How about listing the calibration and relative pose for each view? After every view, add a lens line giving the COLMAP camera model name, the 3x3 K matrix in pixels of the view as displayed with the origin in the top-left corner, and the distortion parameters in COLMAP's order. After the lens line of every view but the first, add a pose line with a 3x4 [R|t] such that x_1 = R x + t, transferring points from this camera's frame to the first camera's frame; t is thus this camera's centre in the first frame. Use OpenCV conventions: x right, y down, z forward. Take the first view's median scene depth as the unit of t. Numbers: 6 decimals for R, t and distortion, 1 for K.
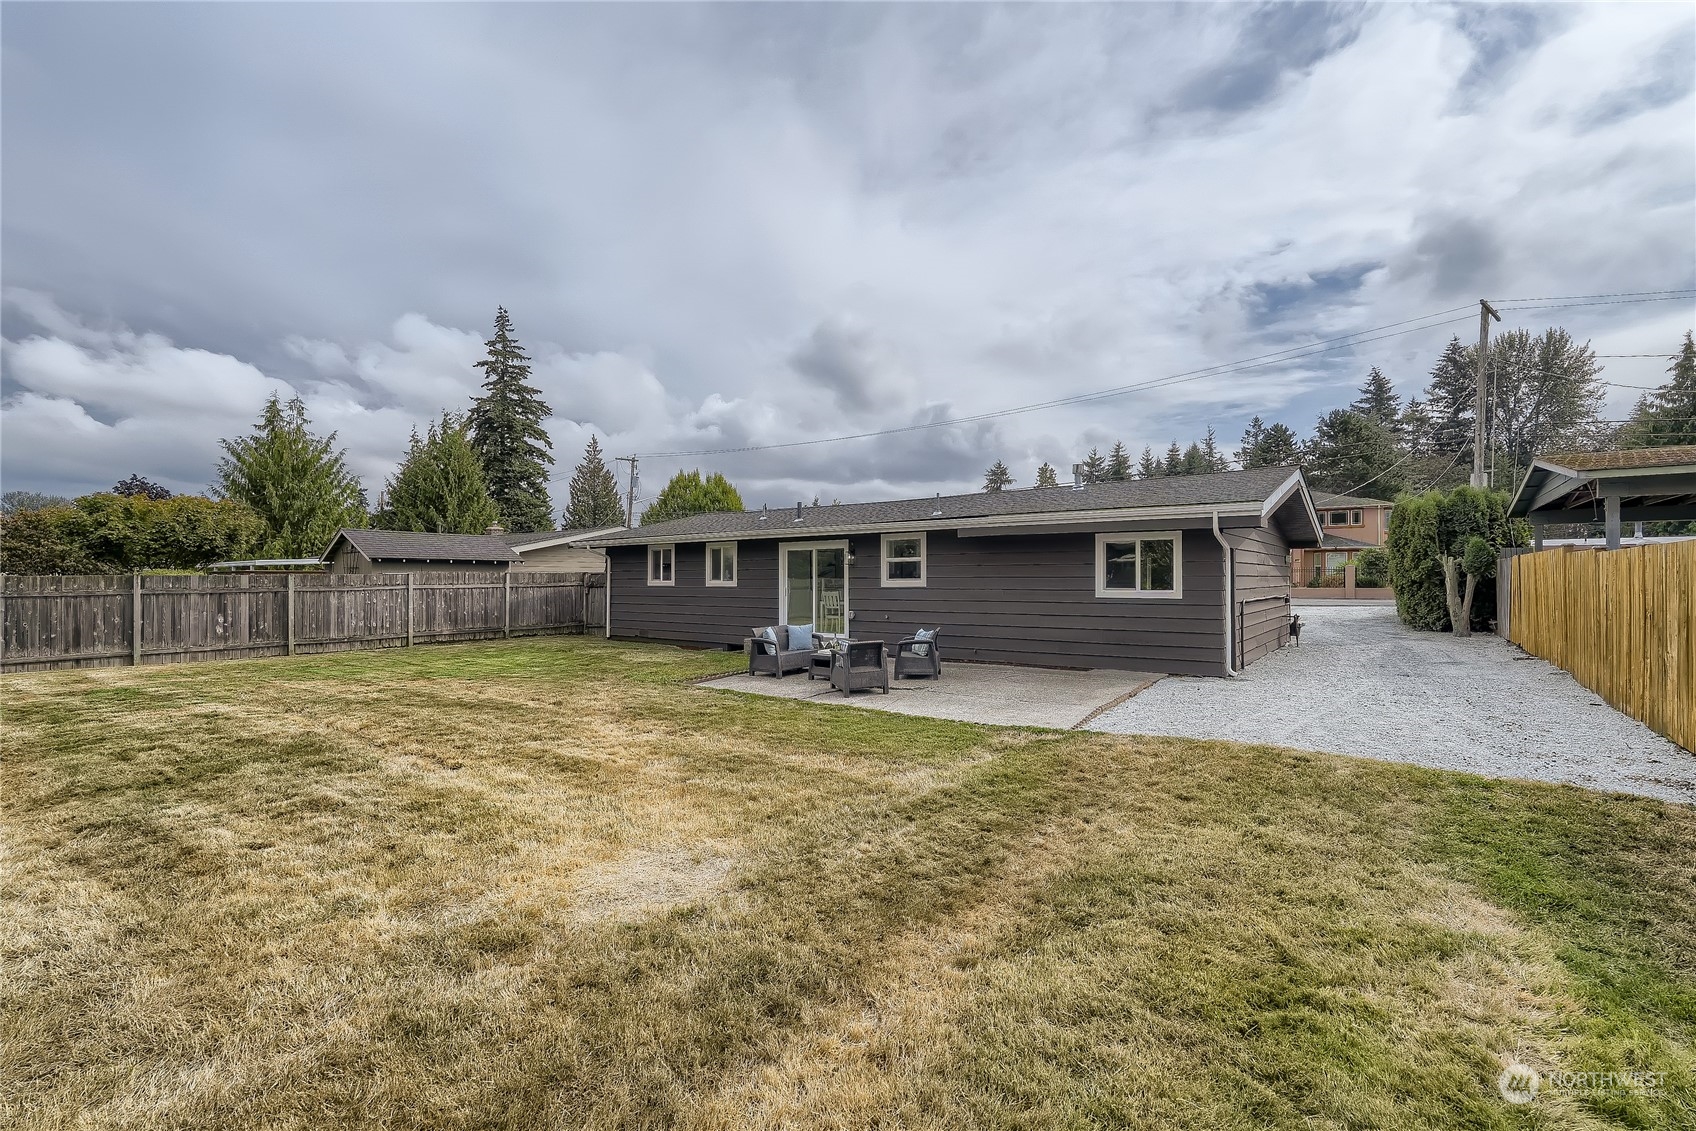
lens RADIAL K [[747.8, 0, 848.8], [0, 747.8, 574.0], [0, 0, 1]] dist [-0.019306, 0.008712]
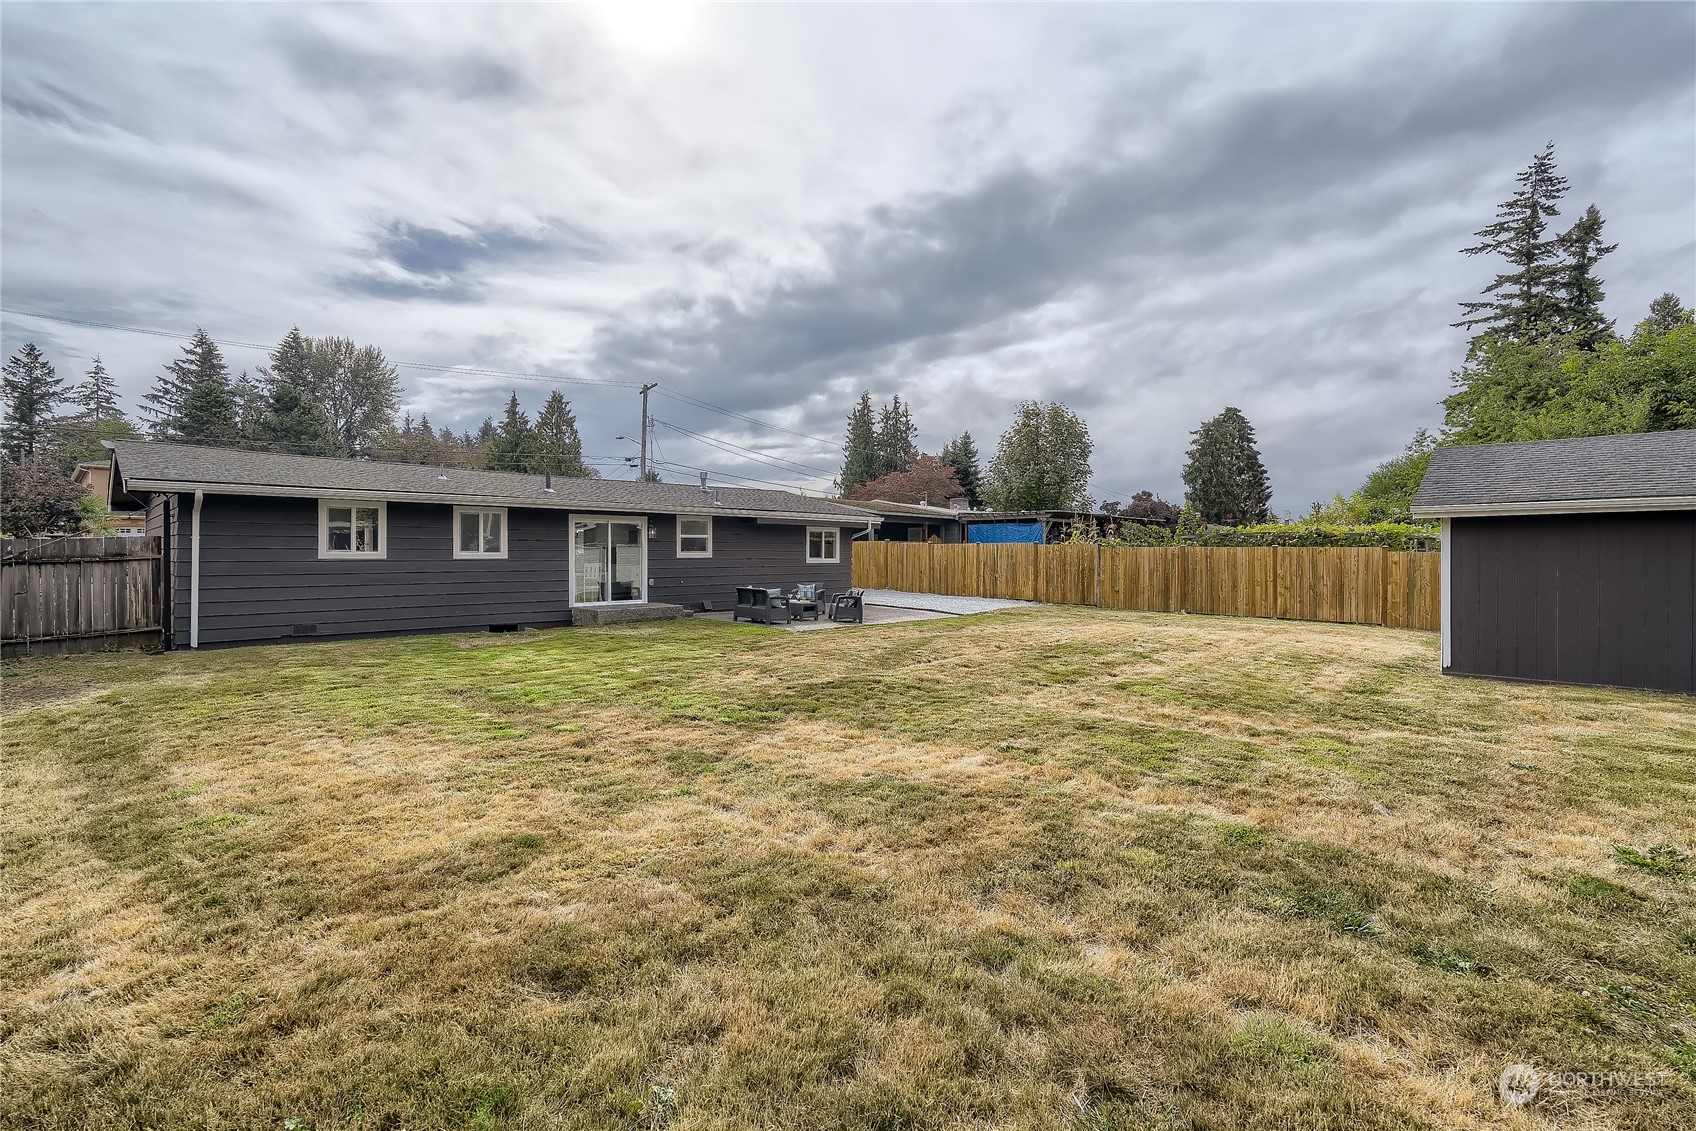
lens RADIAL K [[729.4, 0, 844.0], [0, 729.4, 545.6], [0, 0, 1]] dist [-0.010133, 0.000753]
pose [[0.152632, 0.012587, 0.988203, -1.019576], [-0.010782, 0.999881, -0.011071, 0.006648], [-0.988224, -0.008965, 0.152750, 0.502759]]
